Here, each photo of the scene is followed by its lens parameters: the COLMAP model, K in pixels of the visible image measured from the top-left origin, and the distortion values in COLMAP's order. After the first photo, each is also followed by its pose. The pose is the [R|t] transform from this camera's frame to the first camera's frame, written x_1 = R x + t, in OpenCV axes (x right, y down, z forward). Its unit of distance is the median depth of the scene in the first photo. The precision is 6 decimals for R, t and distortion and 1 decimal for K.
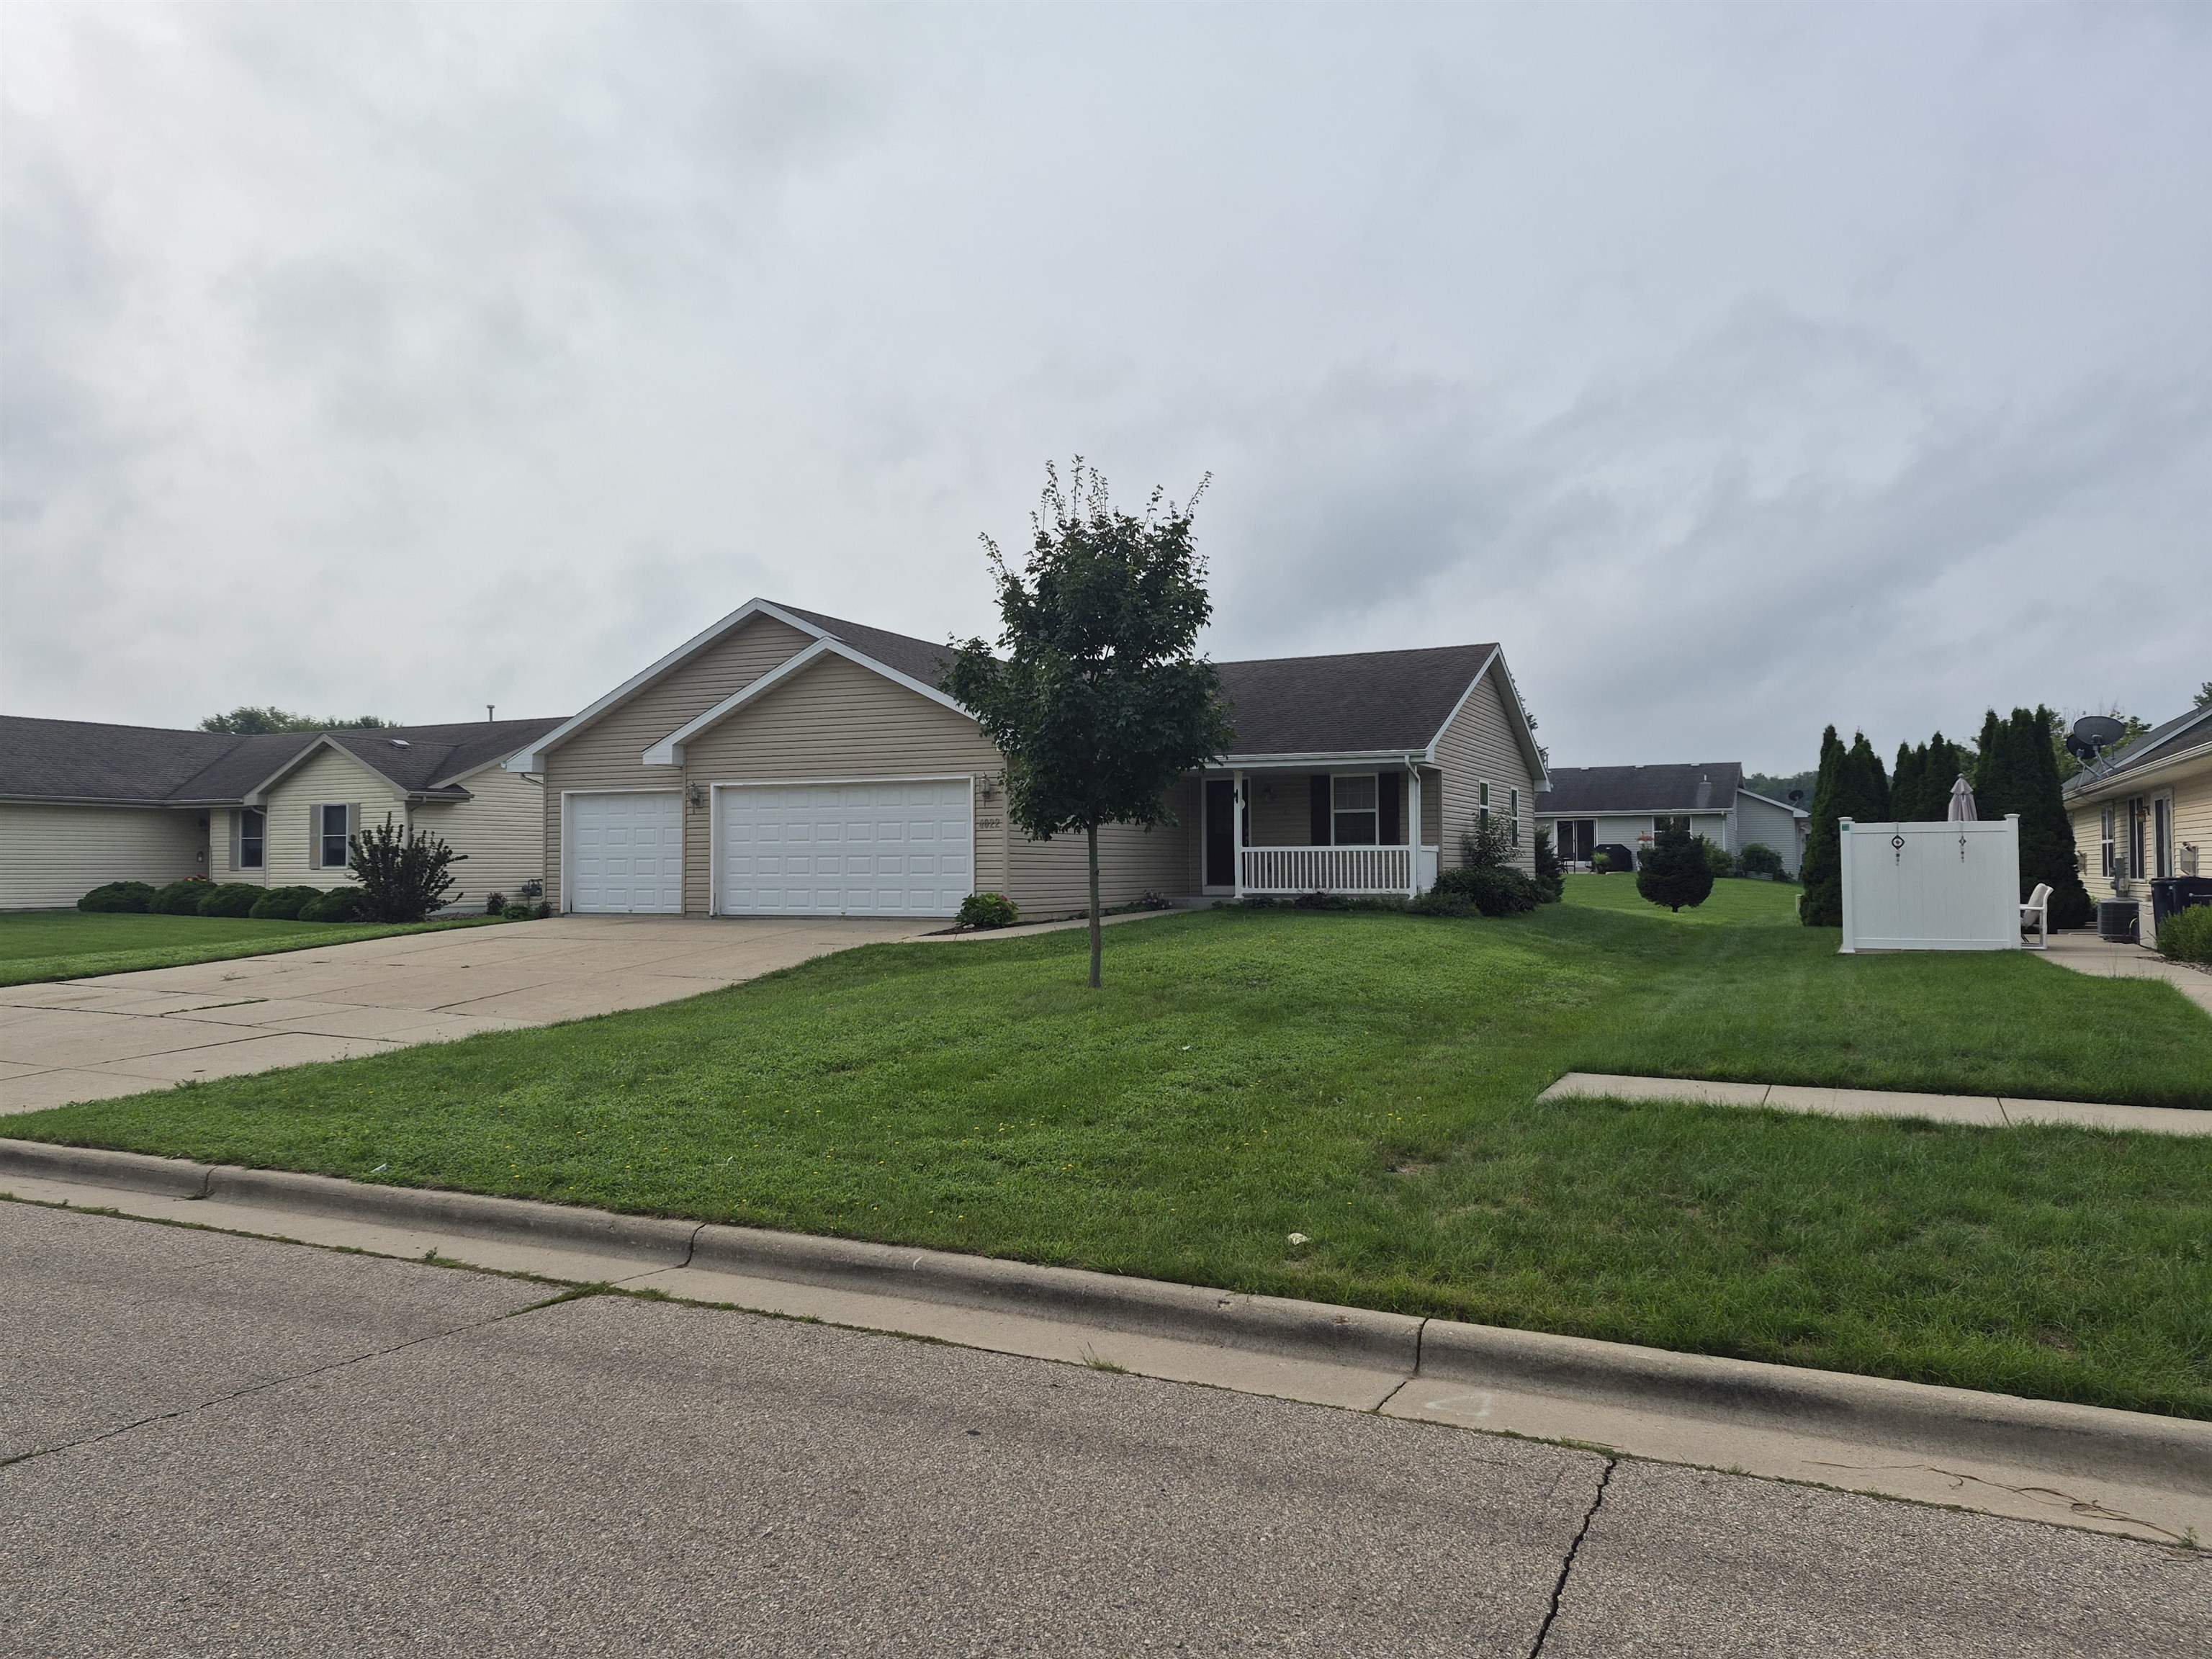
lens RADIAL K [[1502.5, 0, 1106.0], [0, 1502.5, 829.5], [0, 0, 1]] dist [0.086036, -0.000607]
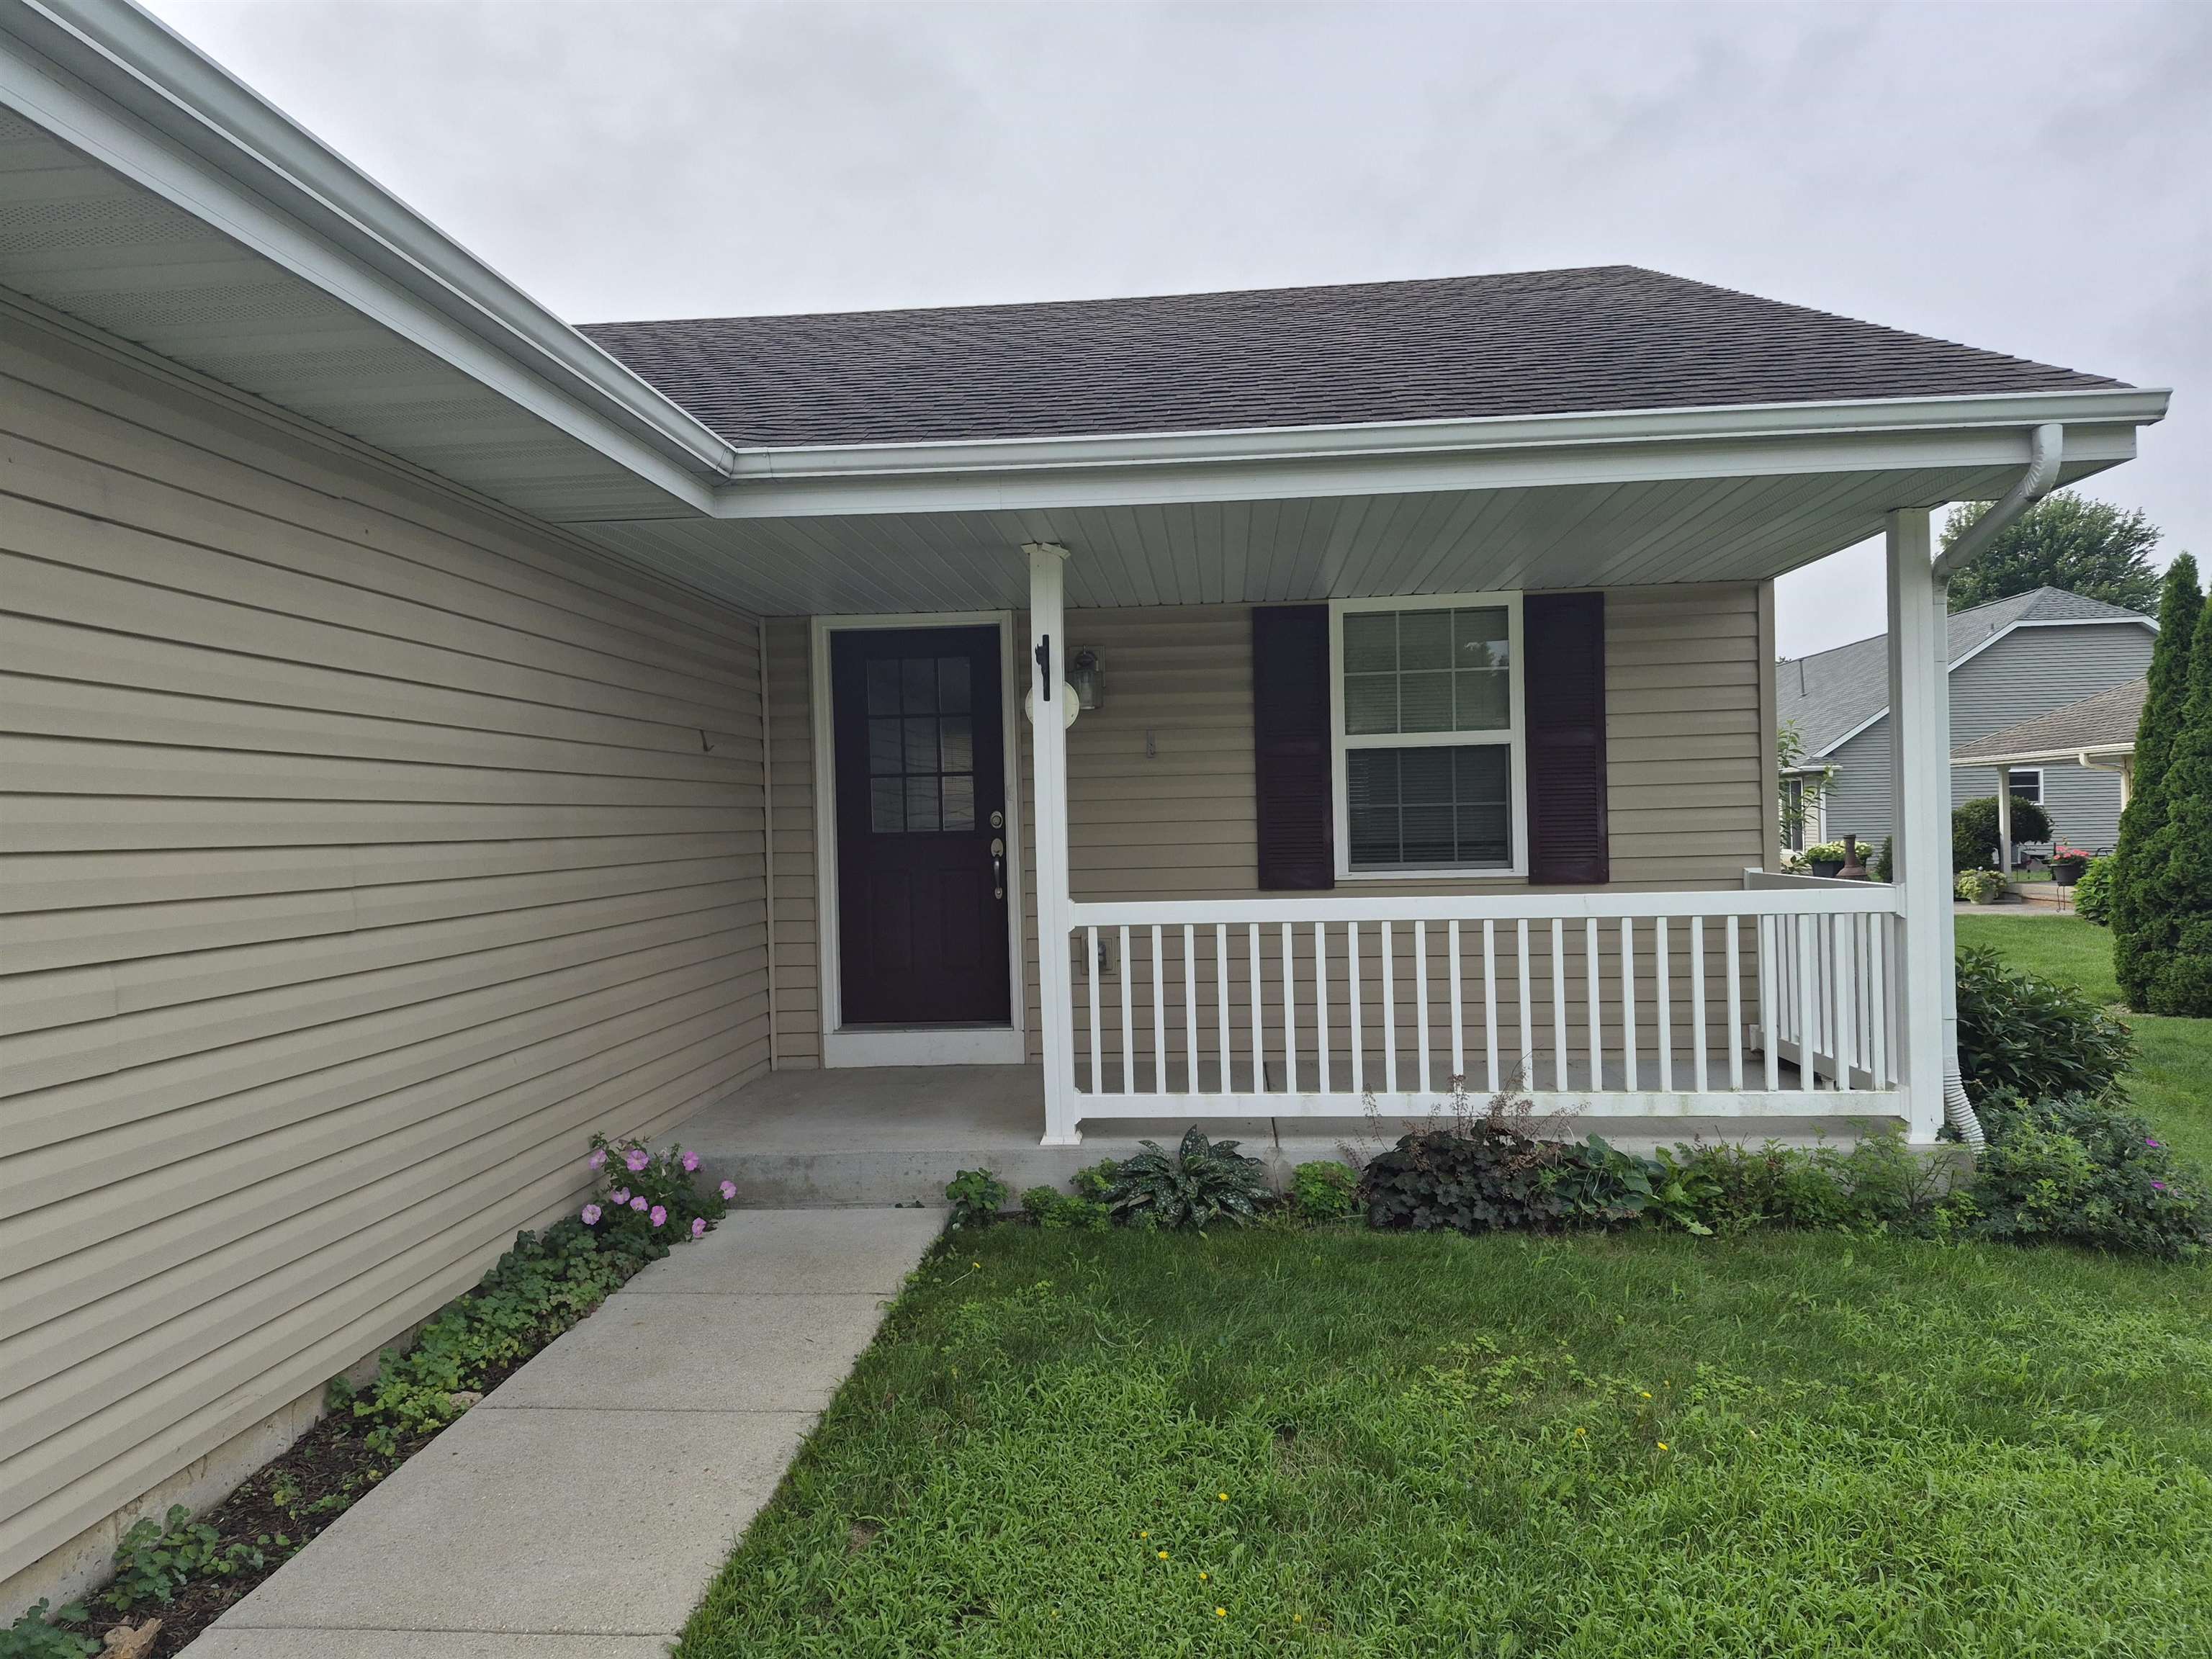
lens RADIAL K [[1502.5, 0, 1106.0], [0, 1502.5, 829.5], [0, 0, 1]] dist [0.086036, -0.000607]
pose [[0.934577, -0.021607, 0.355103, 0.030850], [0.012060, 0.999504, 0.029075, -0.008576], [-0.355556, -0.022890, 0.934375, 1.315409]]
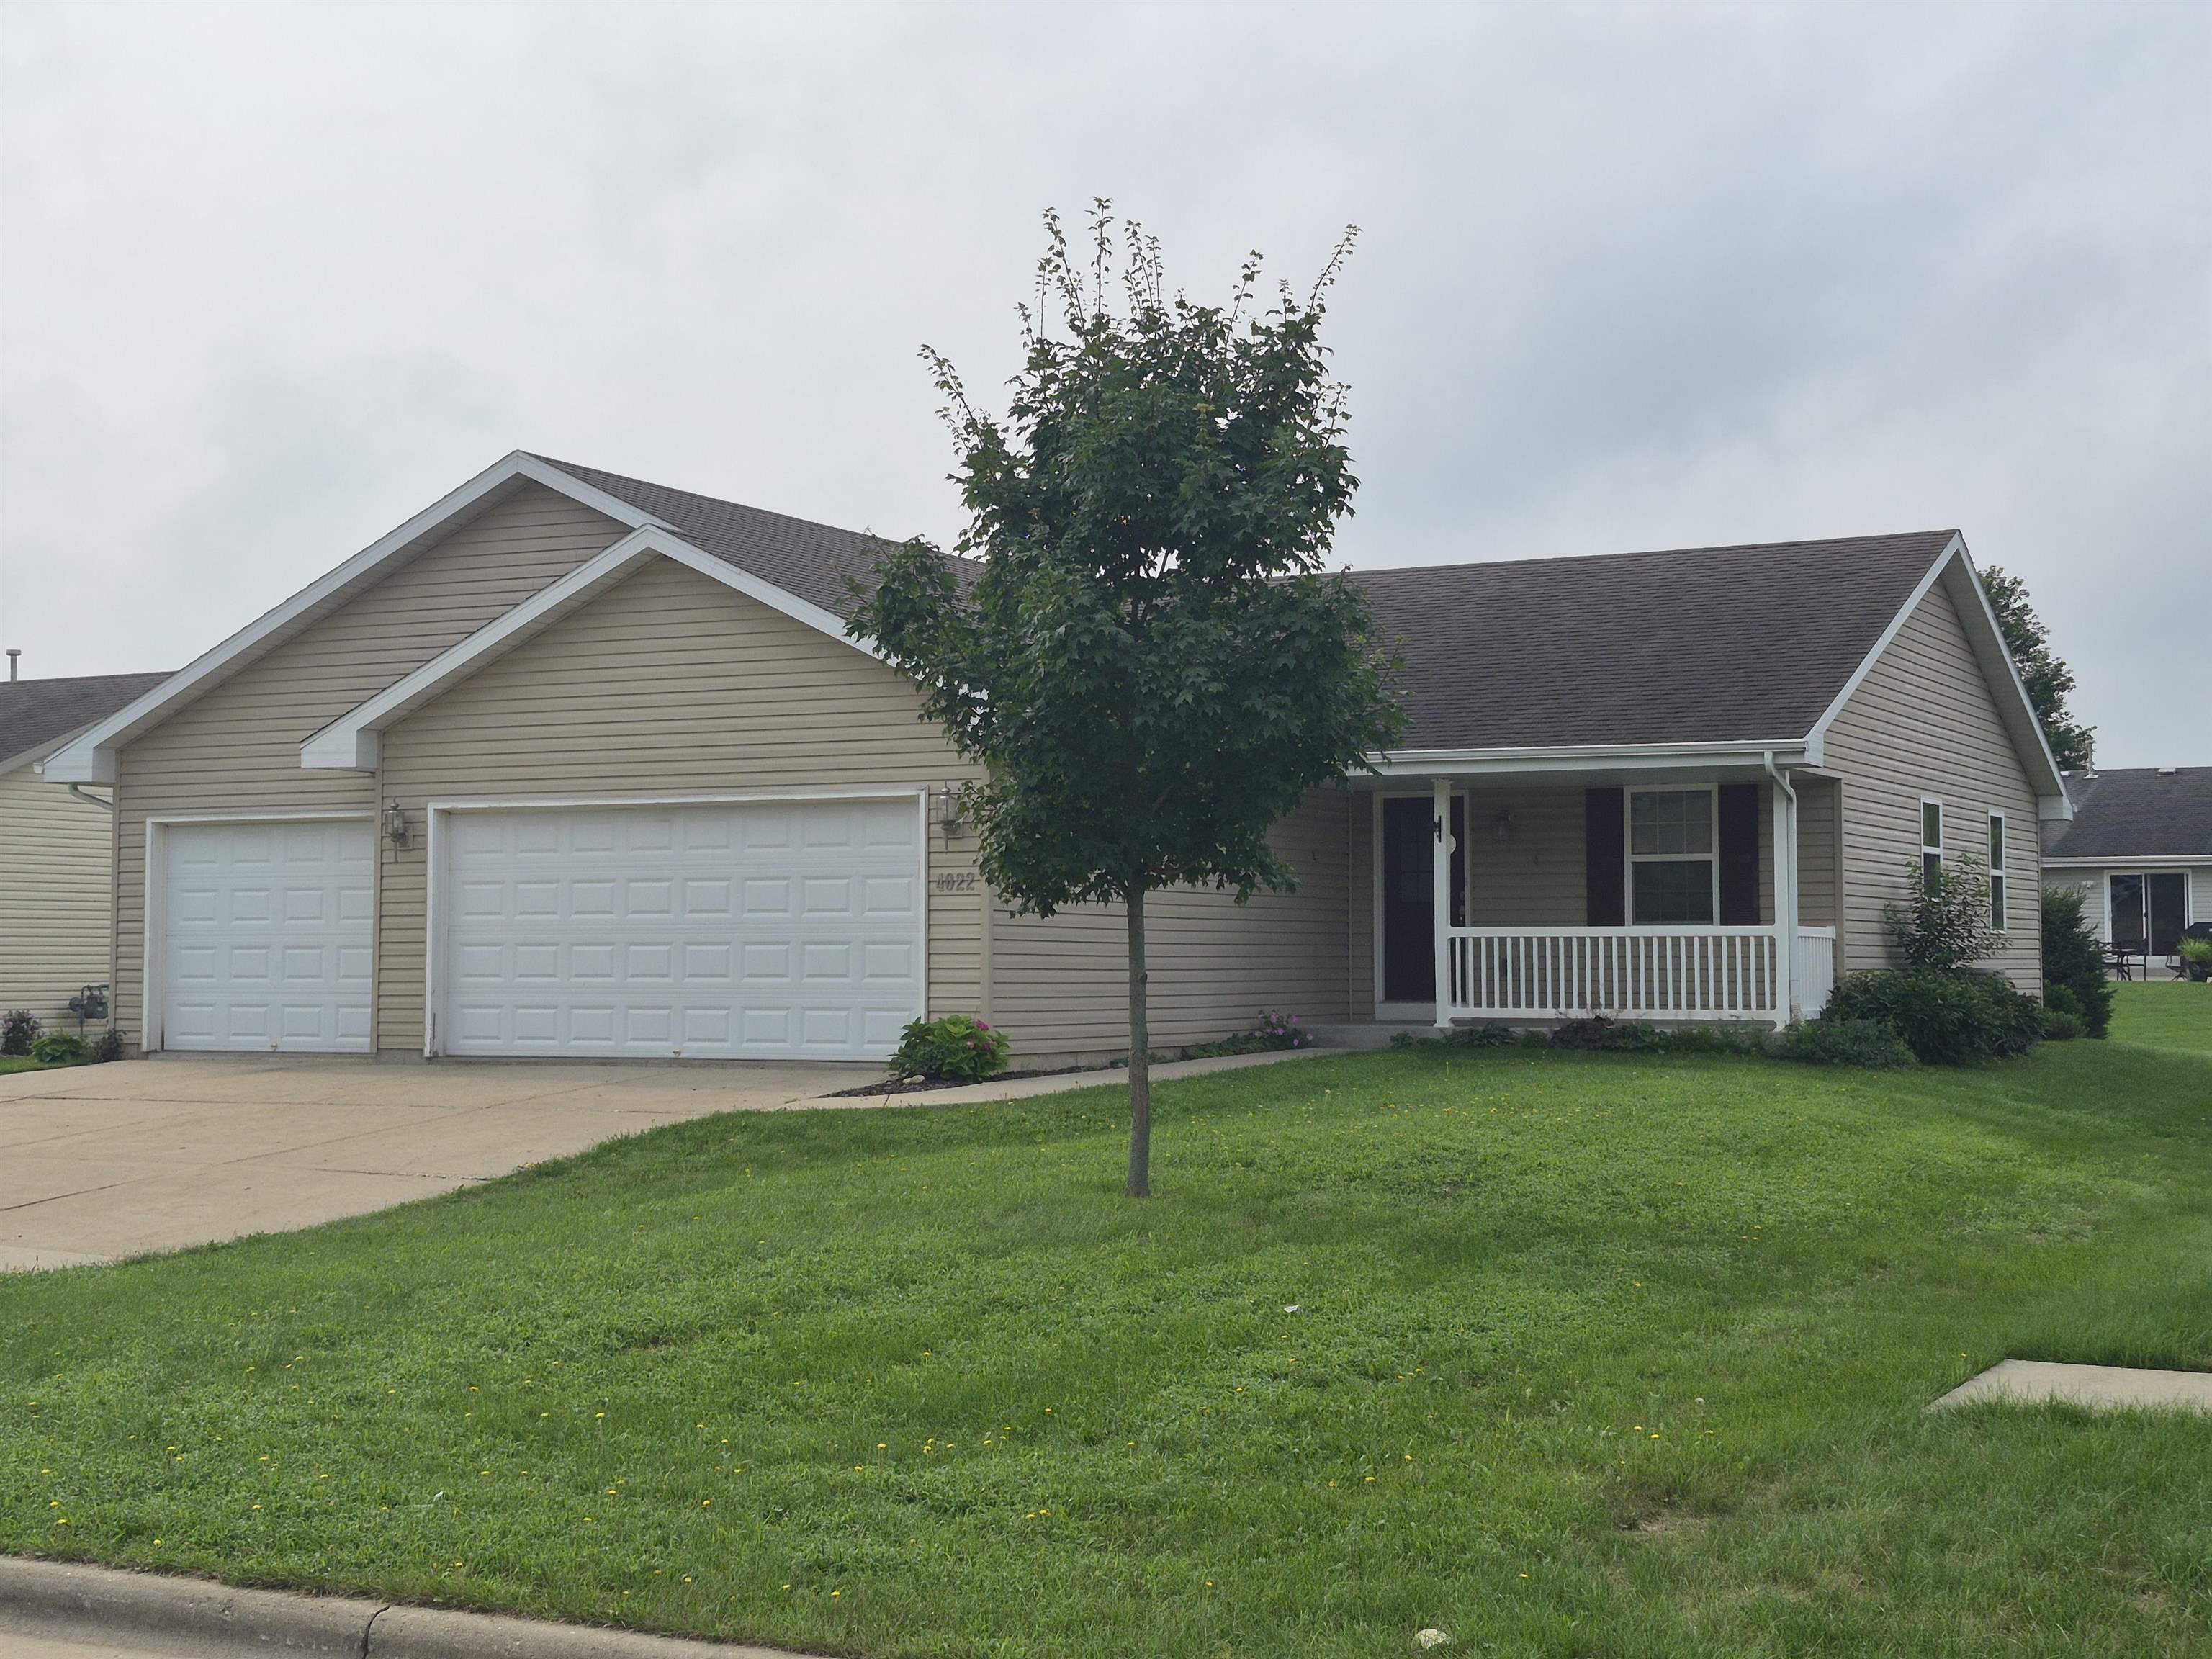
lens RADIAL K [[3018.0, 0, 1111.2], [0, 3018.0, 817.0], [0, 0, 1]] dist [0.097573, 0.005992]
pose [[0.999294, 0.001060, -0.037543, 0.022200], [-0.001921, 0.999736, -0.022915, -0.003752], [0.037508, 0.022970, 0.999032, -0.062206]]
